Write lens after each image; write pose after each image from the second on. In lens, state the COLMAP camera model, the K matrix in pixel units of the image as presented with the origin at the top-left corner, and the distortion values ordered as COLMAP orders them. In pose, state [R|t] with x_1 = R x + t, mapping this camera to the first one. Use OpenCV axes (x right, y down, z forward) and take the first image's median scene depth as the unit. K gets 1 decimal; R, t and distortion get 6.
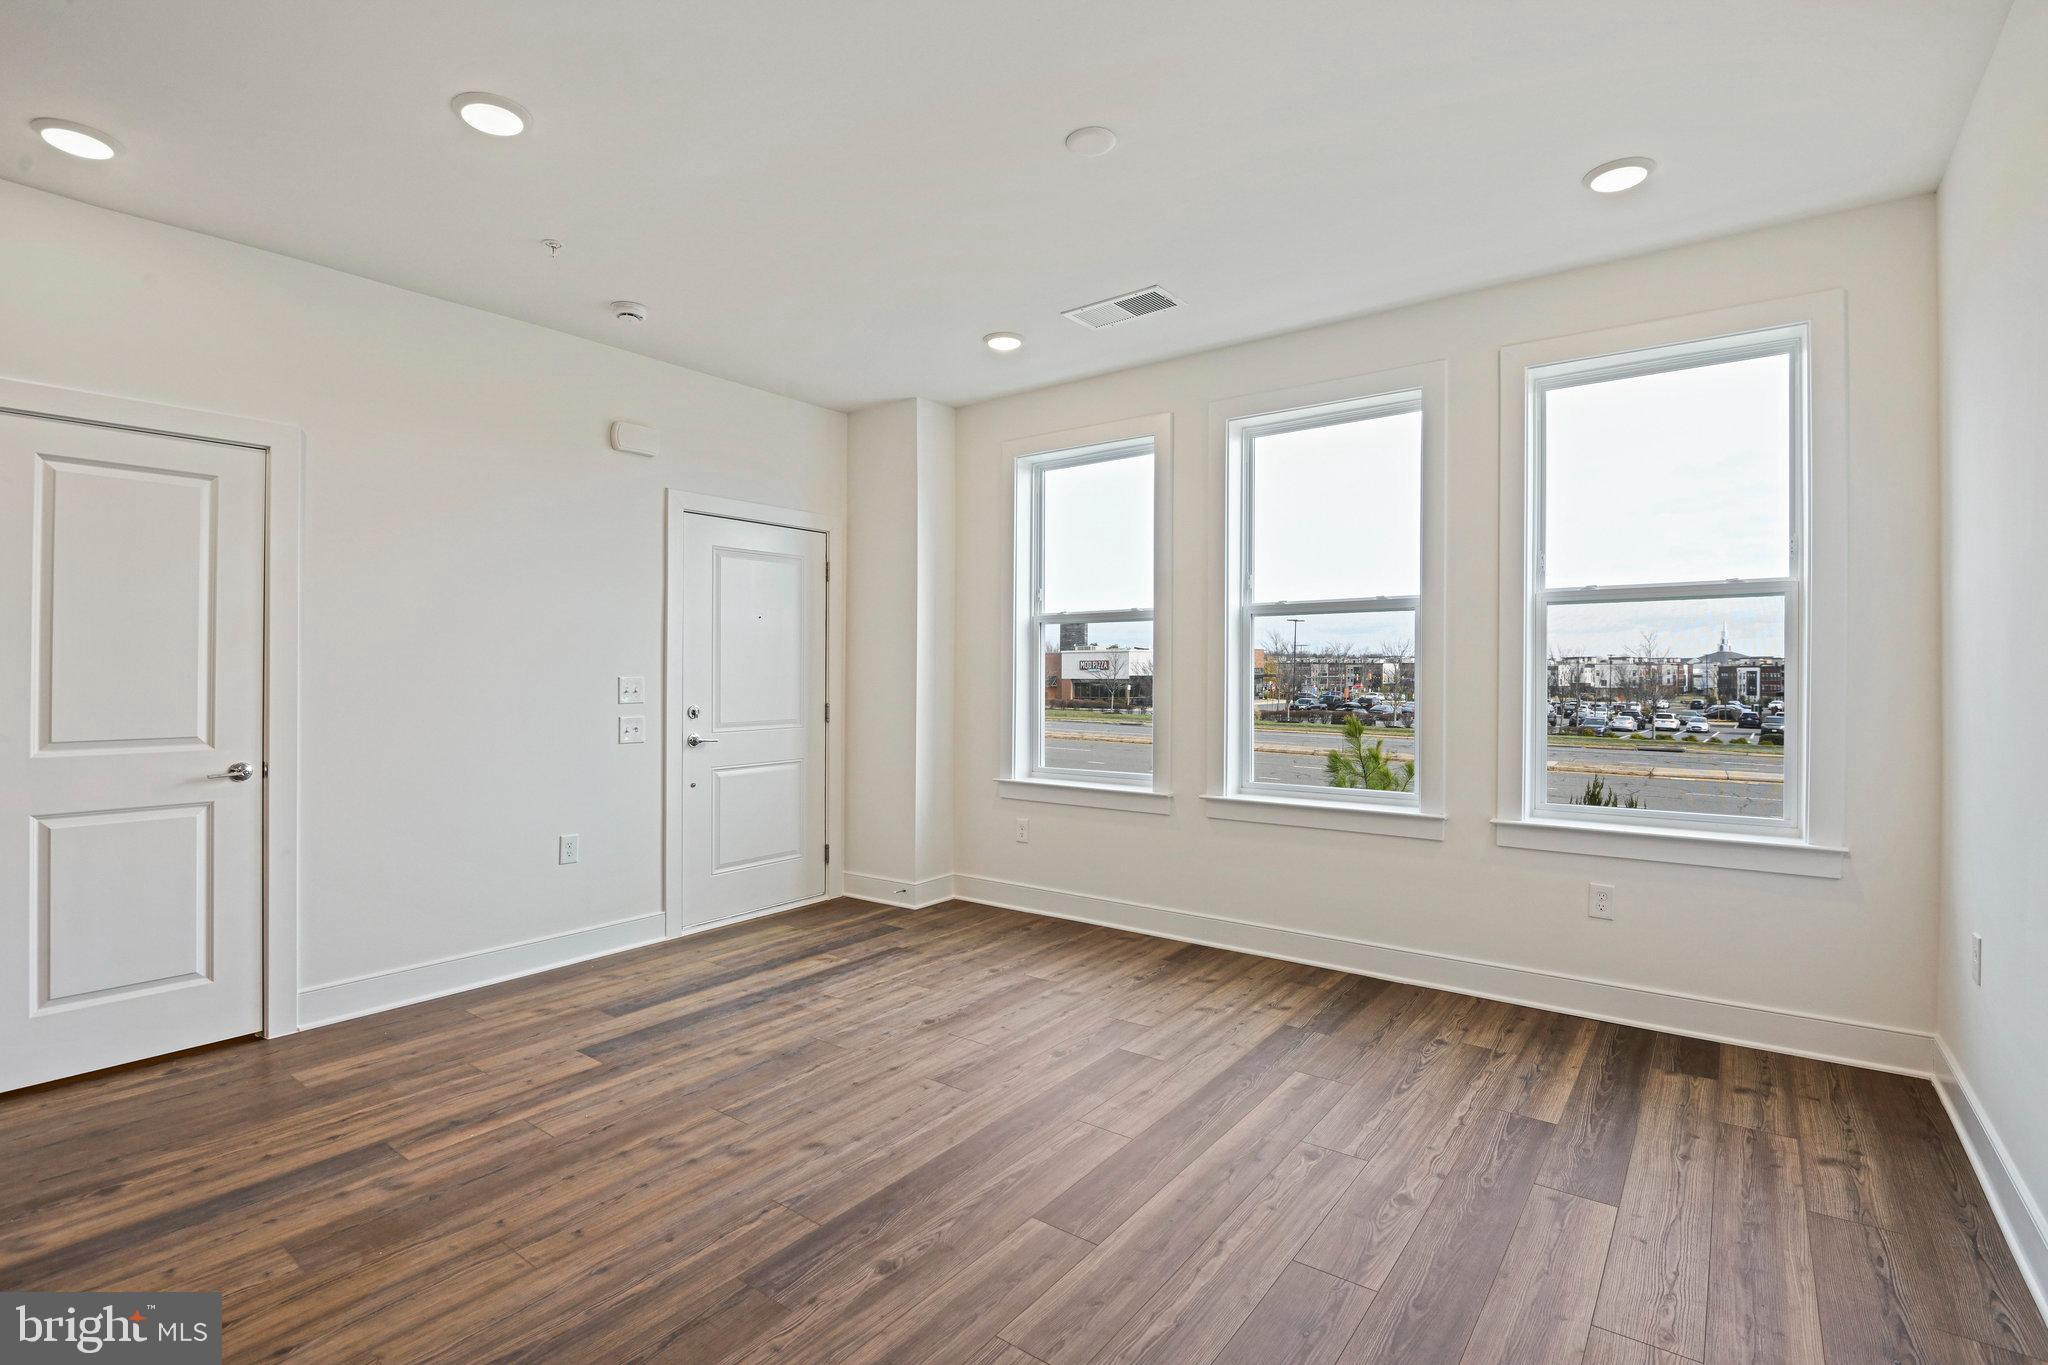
lens RADIAL K [[948.8, 0, 1023.4], [0, 948.8, 665.1], [0, 0, 1]] dist [-0.013372, -0.002741]
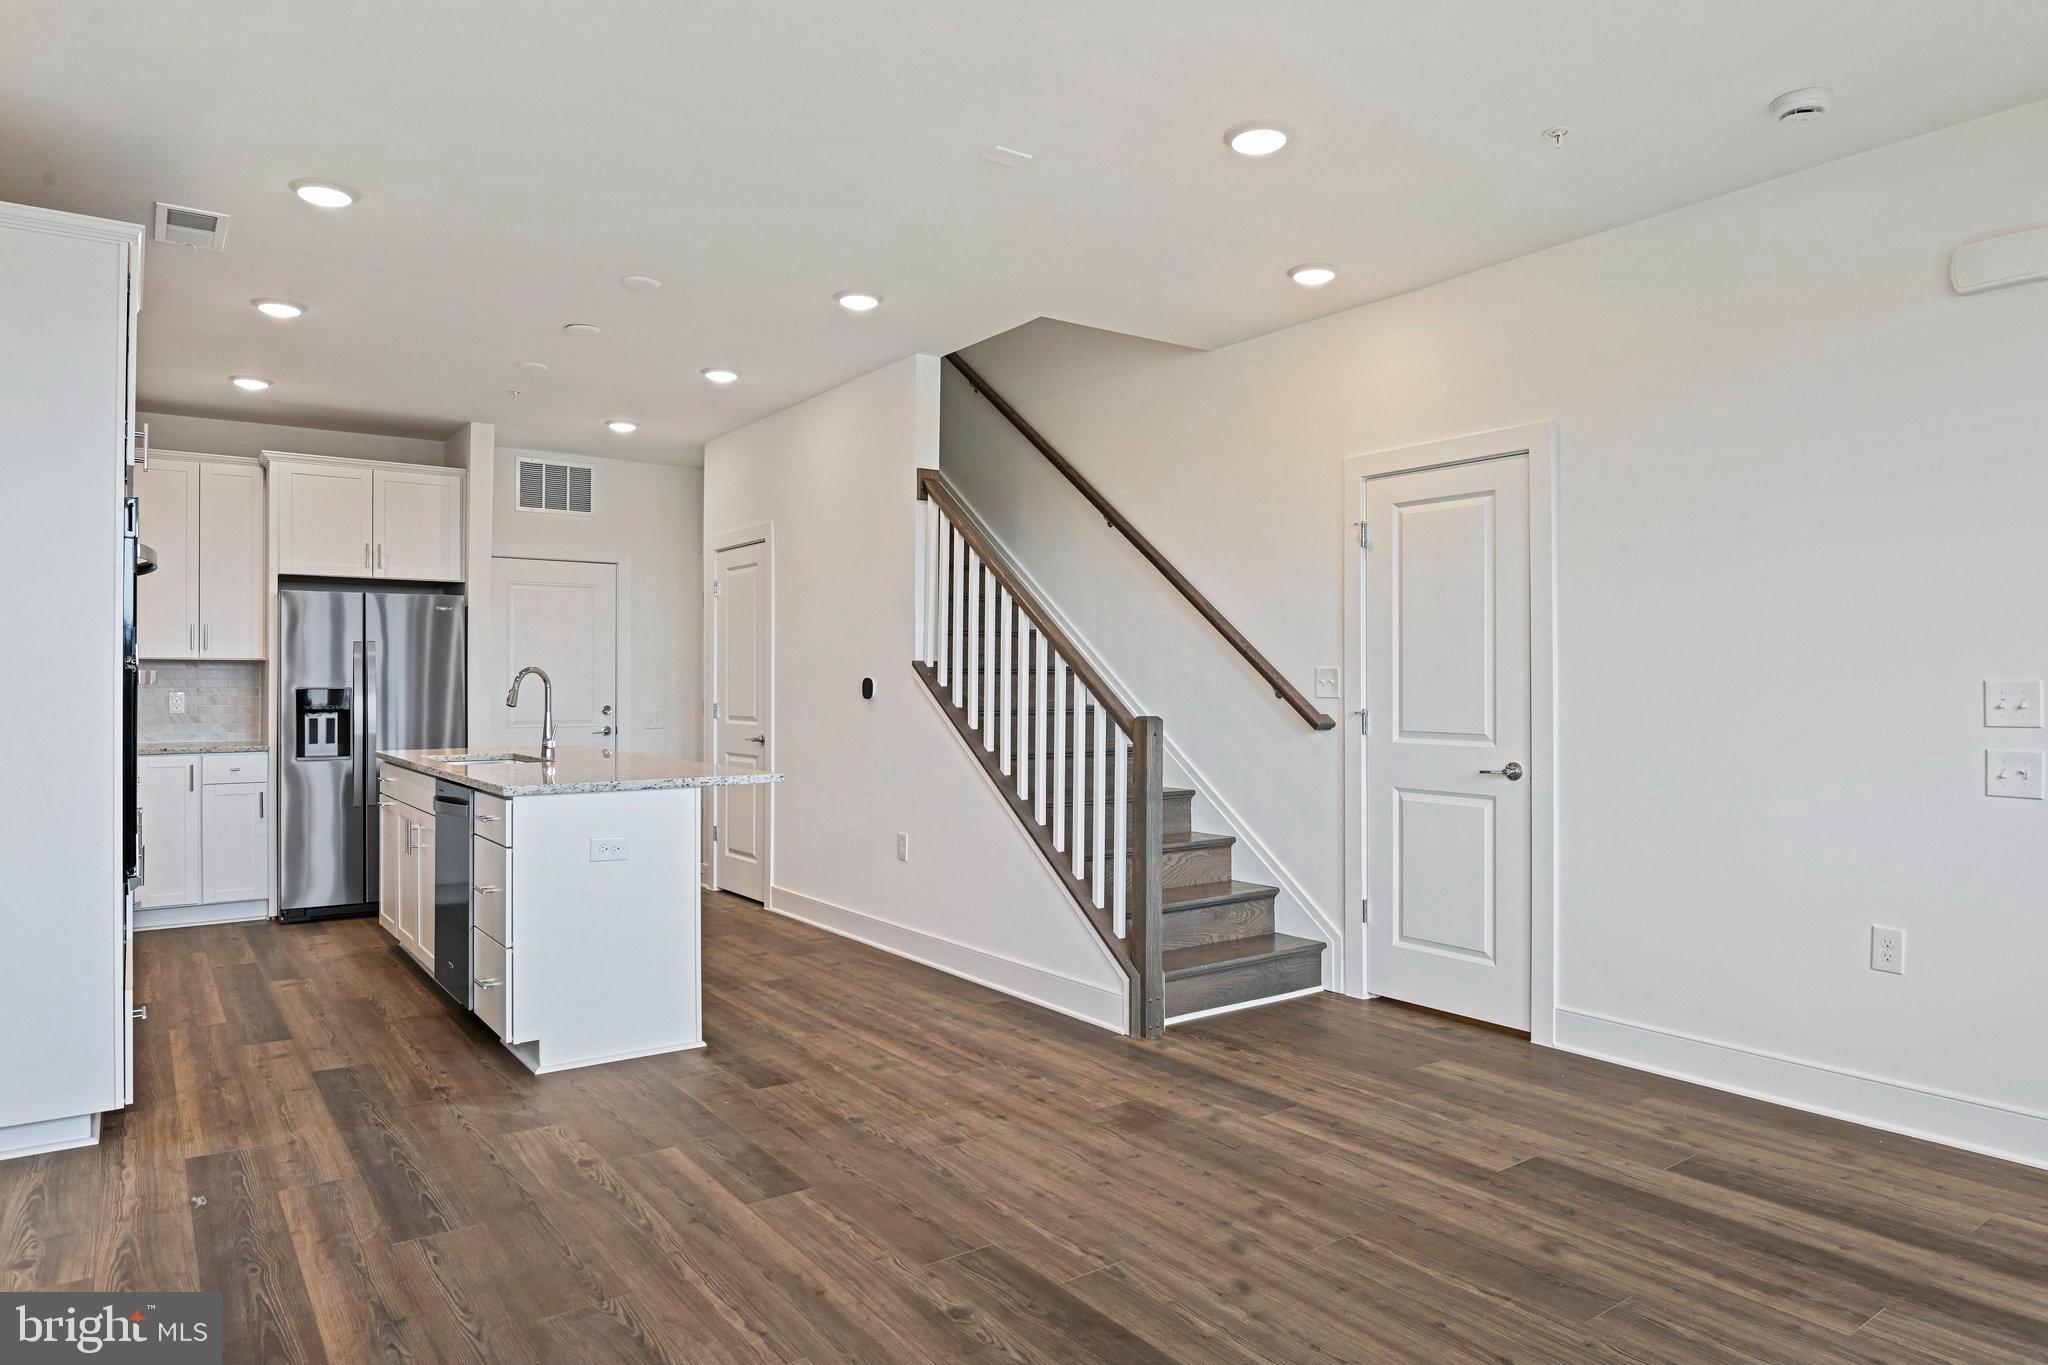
lens RADIAL K [[1245.3, 0, 1022.1], [0, 1245.3, 676.2], [0, 0, 1]] dist [-0.015993, -0.005498]
pose [[-0.291387, -0.000671, -0.956605, 0.603983], [0.009996, 0.999943, -0.003746, 0.008869], [0.956553, -0.010654, -0.291363, 0.852564]]
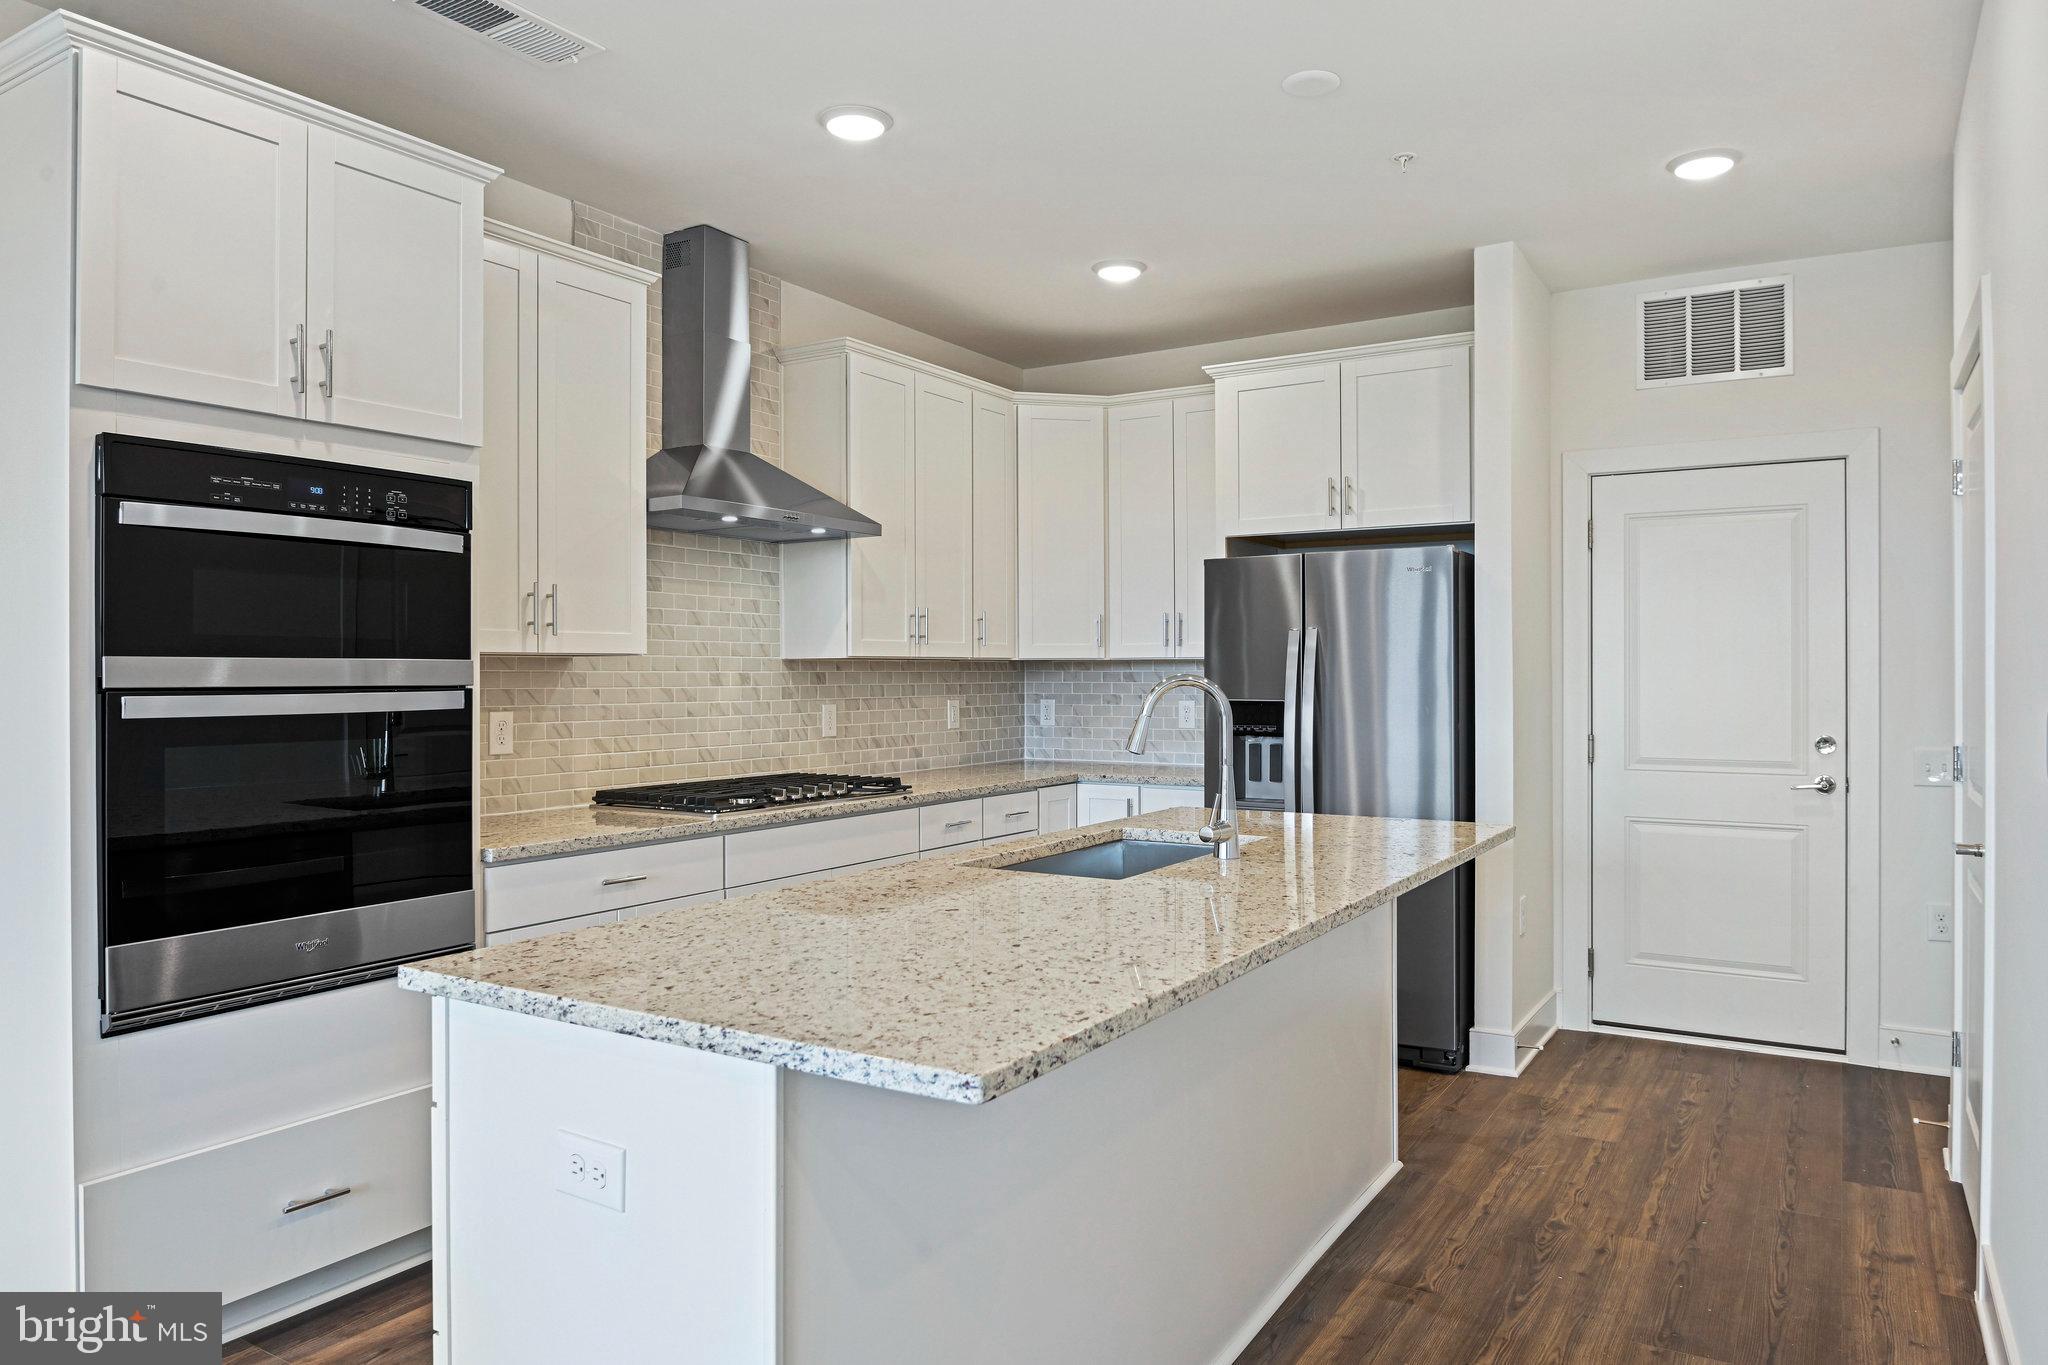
lens RADIAL K [[1330.4, 0, 1021.6], [0, 1330.4, 682.9], [0, 0, 1]] dist [-0.019517, -0.004490]
pose [[-0.995192, 0.007254, -0.097672, -0.570253], [0.007313, 0.999973, -0.000245, -0.010960], [0.097668, -0.000958, -0.995219, 0.609639]]
